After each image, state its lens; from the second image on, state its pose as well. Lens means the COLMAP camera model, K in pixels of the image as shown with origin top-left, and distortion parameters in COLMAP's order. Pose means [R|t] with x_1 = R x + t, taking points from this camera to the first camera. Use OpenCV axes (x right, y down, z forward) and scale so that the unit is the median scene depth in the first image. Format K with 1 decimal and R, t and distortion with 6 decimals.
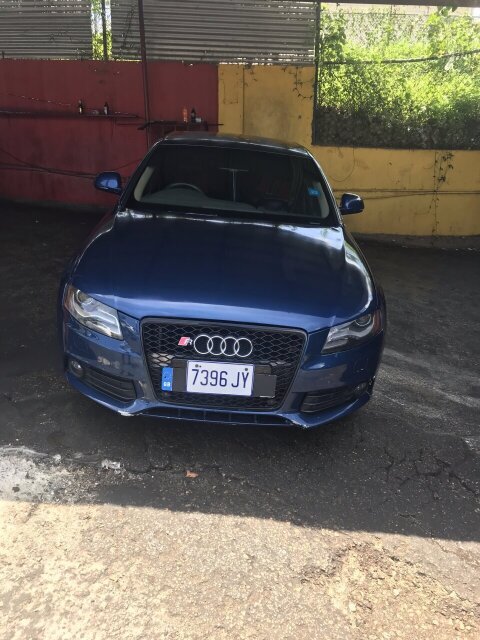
lens RADIAL K [[520.7, 0, 241.6], [0, 520.7, 319.0], [0, 0, 1]] dist [-0.001710, -0.007156]
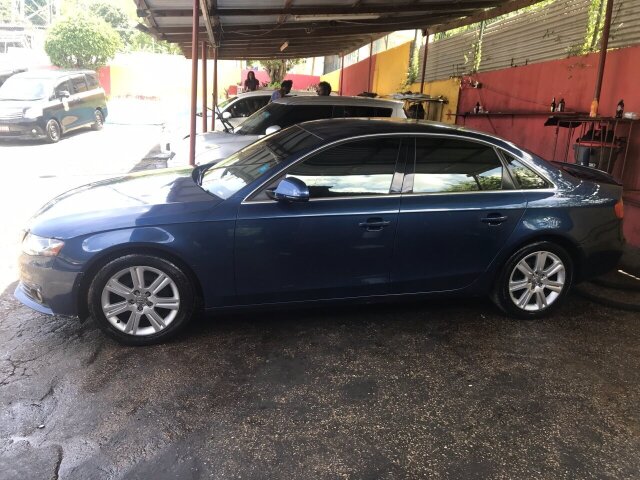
lens RADIAL K [[520.7, 0, 318.6], [0, 520.7, 240.6], [0, 0, 1]] dist [-0.001710, -0.007156]
pose [[0.234884, 0.201058, -0.951002, 0.557316], [-0.342079, 0.932884, 0.112739, -0.140649], [0.909842, 0.298837, 0.287897, 0.420533]]
